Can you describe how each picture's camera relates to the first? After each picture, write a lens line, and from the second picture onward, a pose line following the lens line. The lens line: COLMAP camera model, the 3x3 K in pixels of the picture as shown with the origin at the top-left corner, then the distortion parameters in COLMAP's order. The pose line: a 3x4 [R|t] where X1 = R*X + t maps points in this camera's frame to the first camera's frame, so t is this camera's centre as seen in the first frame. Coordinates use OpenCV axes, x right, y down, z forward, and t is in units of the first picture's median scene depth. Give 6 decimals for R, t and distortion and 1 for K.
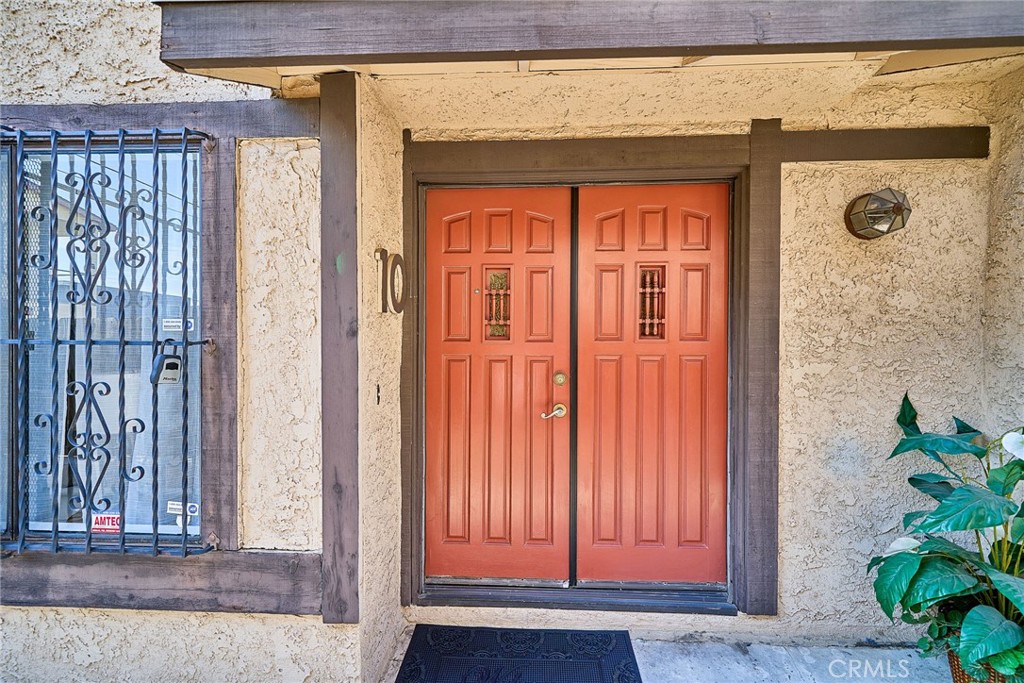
lens RADIAL K [[374.5, 0, 512.0], [0, 374.5, 341.5], [0, 0, 1]] dist [0.009740, 0.000017]
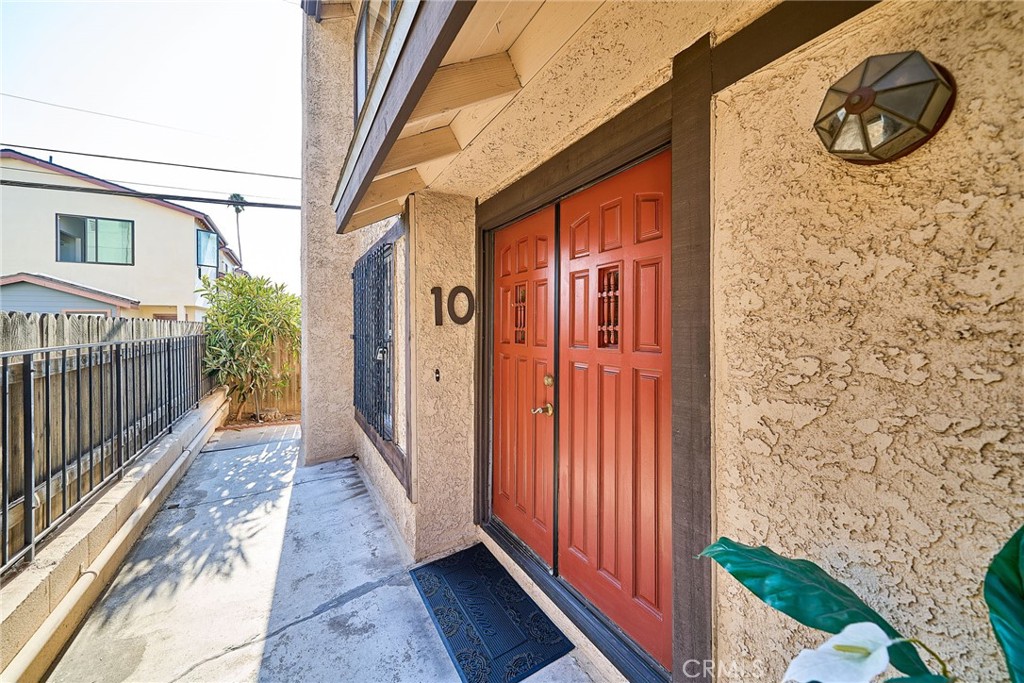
lens RADIAL K [[373.0, 0, 515.6], [0, 373.0, 327.3], [0, 0, 1]] dist [0.003611, 0.000065]
pose [[0.557544, -0.004179, -0.830137, 1.055556], [-0.005692, 0.999945, -0.008856, -0.050337], [0.830128, 0.009663, 0.557490, 0.333012]]
